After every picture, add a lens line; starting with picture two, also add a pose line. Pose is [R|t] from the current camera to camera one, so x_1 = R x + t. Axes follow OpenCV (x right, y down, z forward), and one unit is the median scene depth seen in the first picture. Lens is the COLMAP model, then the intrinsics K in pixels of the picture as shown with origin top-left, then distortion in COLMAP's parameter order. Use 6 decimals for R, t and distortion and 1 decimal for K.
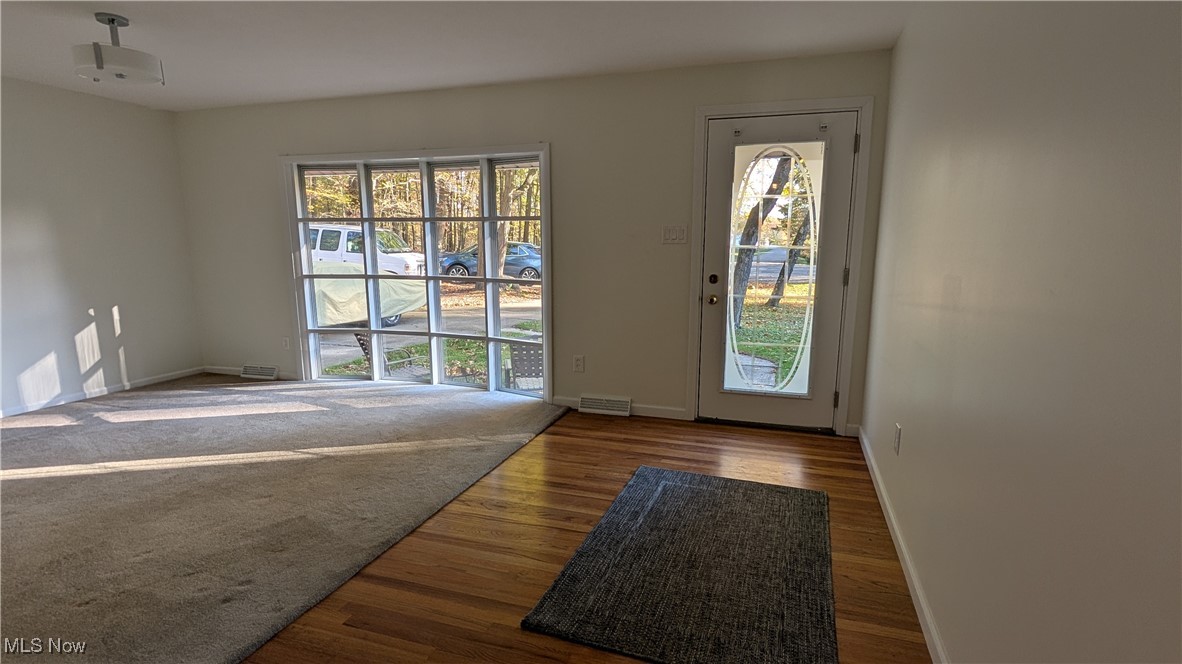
lens RADIAL K [[584.4, 0, 591.3], [0, 584.4, 337.1], [0, 0, 1]] dist [0.002041, 0.000388]
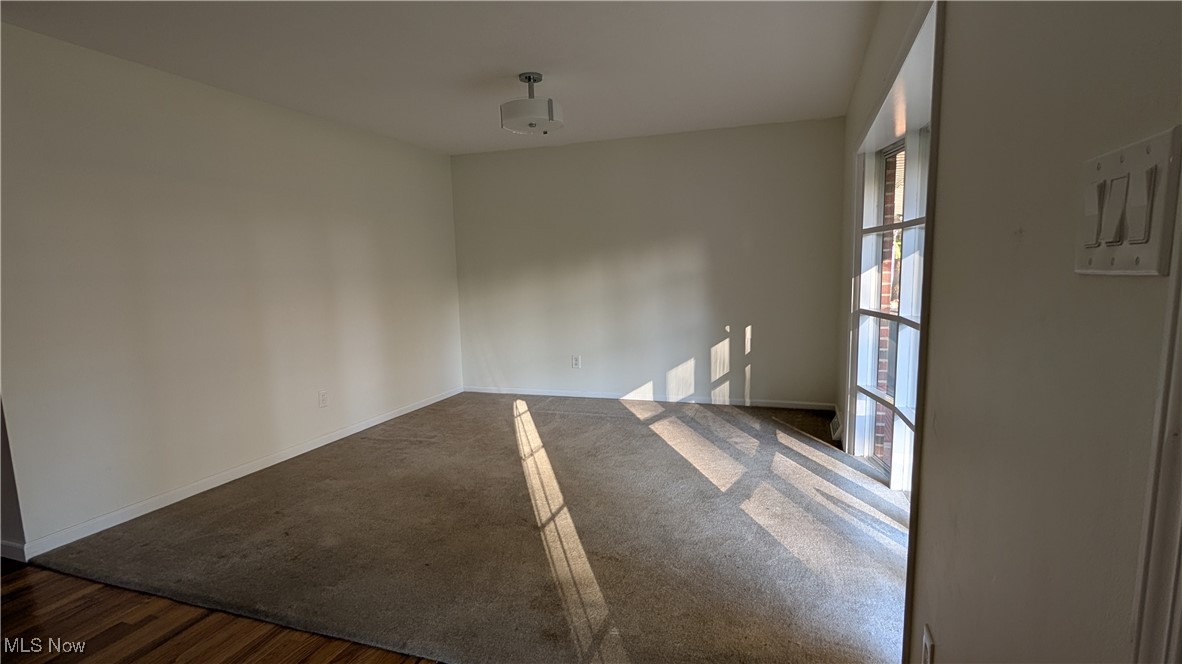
lens RADIAL K [[584.4, 0, 589.6], [0, 584.4, 334.3], [0, 0, 1]] dist [0.002041, 0.000388]
pose [[0.000901, 0.111915, -0.993717, 0.241138], [-0.143932, 0.983385, 0.110620, -0.117794], [0.989587, 0.142928, 0.016994, 0.732791]]
